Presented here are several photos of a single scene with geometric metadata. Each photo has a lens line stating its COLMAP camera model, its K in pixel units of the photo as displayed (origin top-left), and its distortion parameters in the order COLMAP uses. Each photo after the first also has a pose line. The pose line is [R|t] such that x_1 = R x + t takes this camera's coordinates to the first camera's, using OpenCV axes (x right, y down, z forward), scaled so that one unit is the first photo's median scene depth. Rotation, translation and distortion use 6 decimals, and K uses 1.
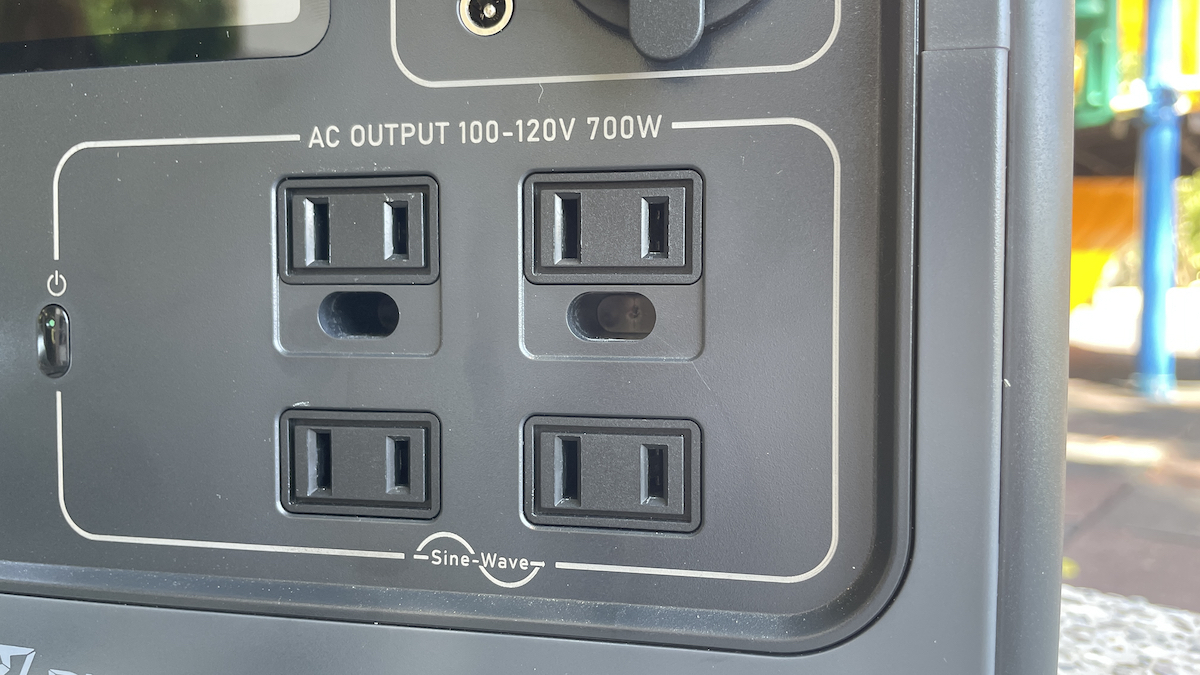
lens RADIAL K [[989.9, 0, 594.9], [0, 989.9, 294.2], [0, 0, 1]] dist [0.064438, -0.147895]
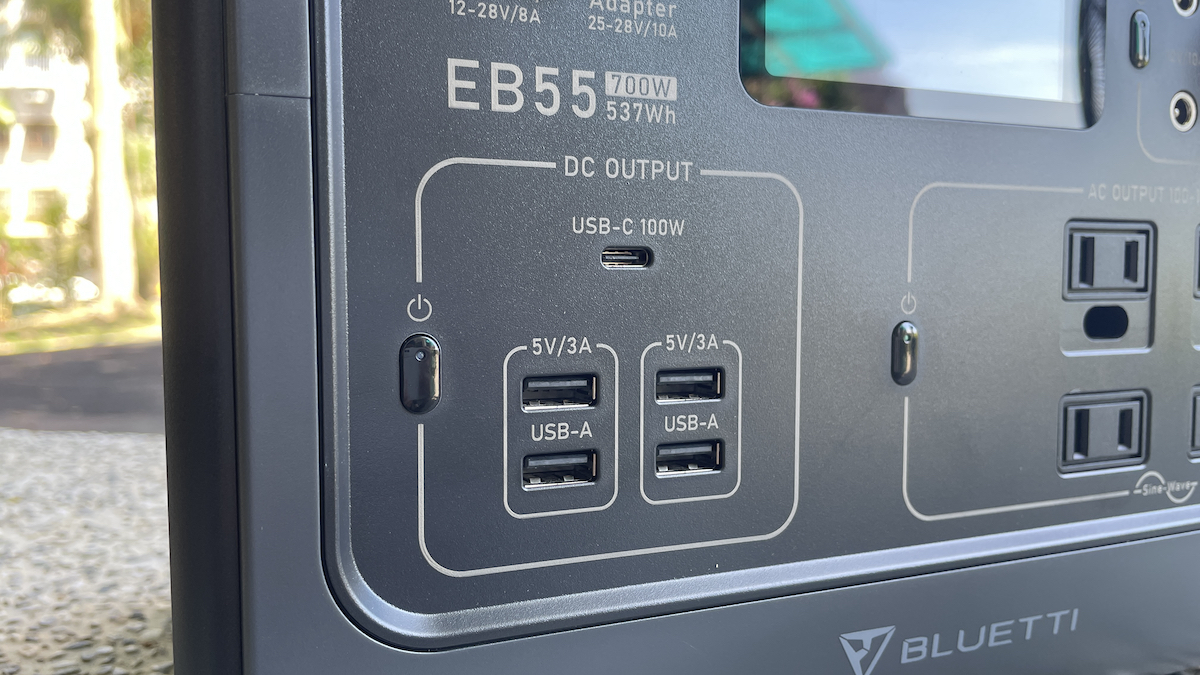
lens RADIAL K [[921.6, 0, 590.5], [0, 921.6, 330.4], [0, 0, 1]] dist [0.072856, -0.109990]
pose [[0.819534, -0.027634, 0.572364, -1.590703], [0.018430, 0.999591, 0.021872, -0.010243], [-0.572734, -0.007376, 0.819708, 0.358930]]
